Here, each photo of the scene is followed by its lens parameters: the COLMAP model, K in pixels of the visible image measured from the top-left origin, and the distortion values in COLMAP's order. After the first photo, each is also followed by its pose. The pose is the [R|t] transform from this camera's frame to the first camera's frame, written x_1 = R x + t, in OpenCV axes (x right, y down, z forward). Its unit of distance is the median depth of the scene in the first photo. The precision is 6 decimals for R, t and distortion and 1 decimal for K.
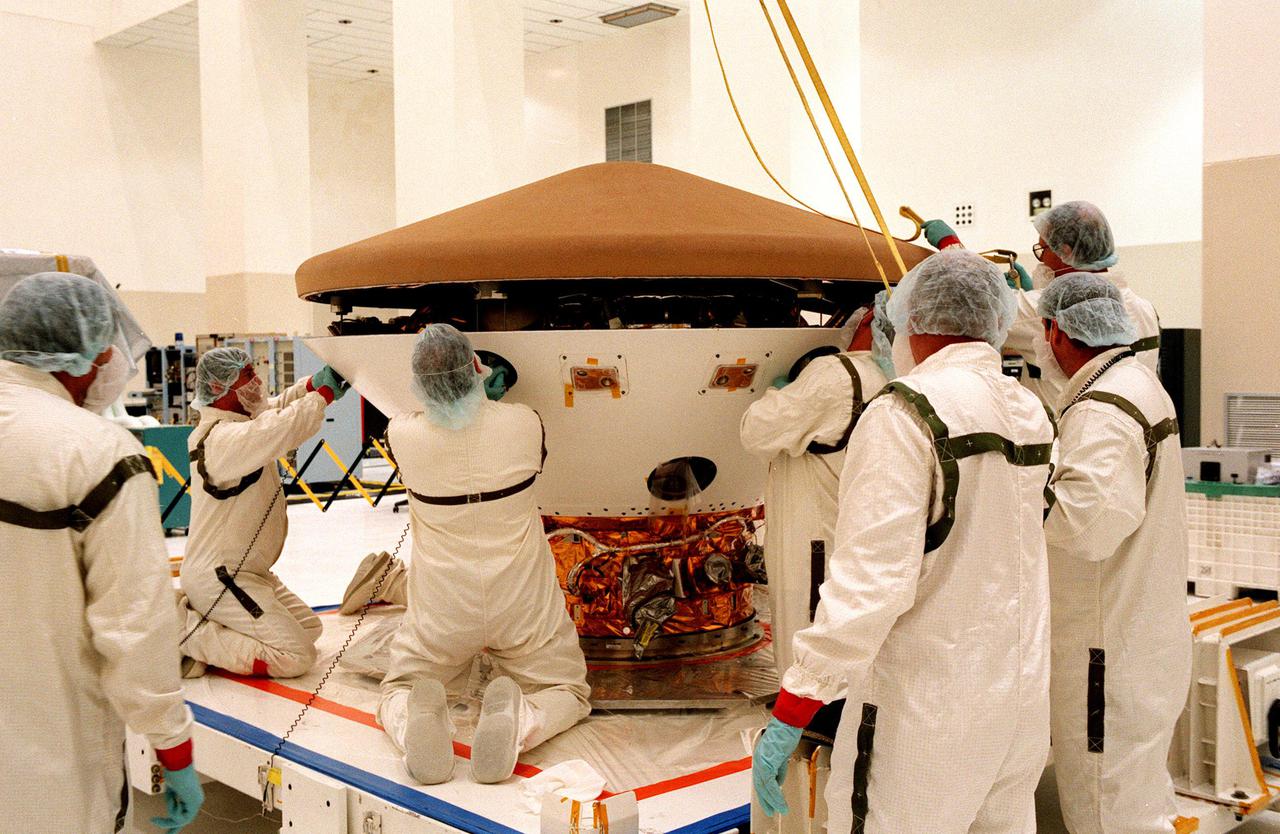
lens RADIAL K [[1377.6, 0, 648.9], [0, 1377.6, 418.6], [0, 0, 1]] dist [-0.010401, 0.000000]
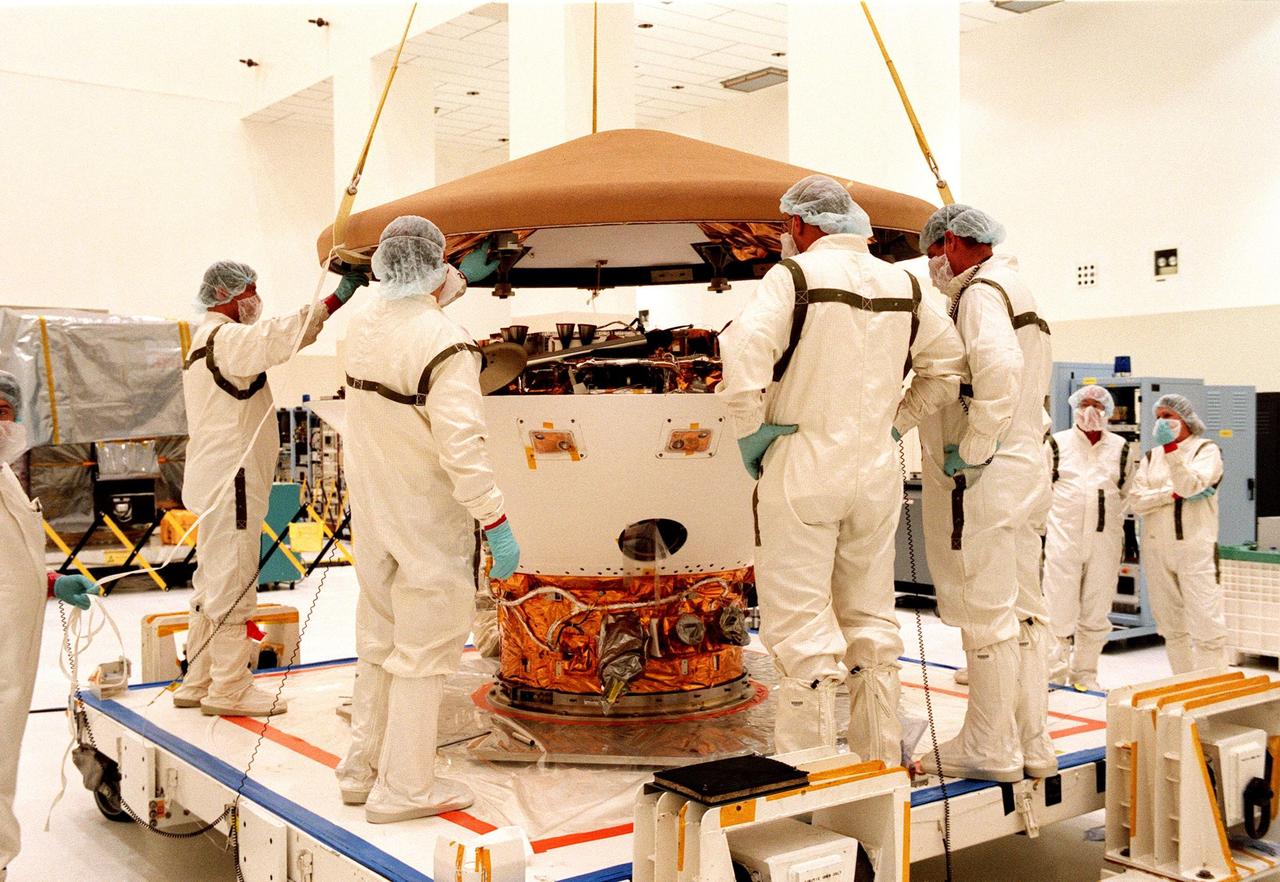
lens RADIAL K [[1382.4, 0, 633.0], [0, 1382.4, 449.1], [0, 0, 1]] dist [-0.010892, 0.000000]
pose [[0.991894, 0.006468, -0.126903, 0.136089], [-0.009346, 0.999712, -0.022091, -0.001116], [0.126724, 0.023098, 0.991669, -0.021850]]
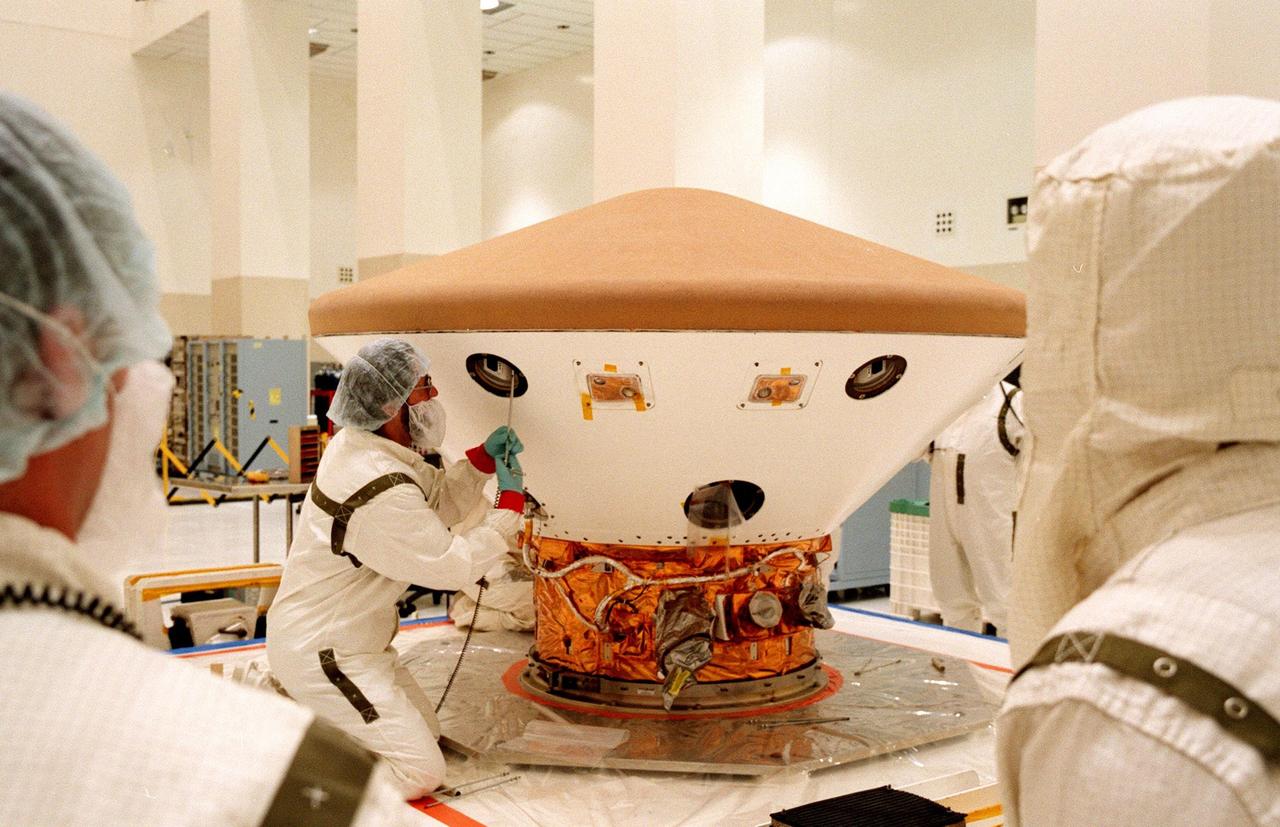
lens RADIAL K [[1377.6, 0, 612.7], [0, 1377.6, 417.5], [0, 0, 1]] dist [-0.010401, 0.000000]
pose [[0.991278, 0.021076, -0.130091, 0.064819], [-0.021764, 0.999756, -0.003870, -0.006385], [0.129978, 0.006667, 0.991495, 0.124034]]
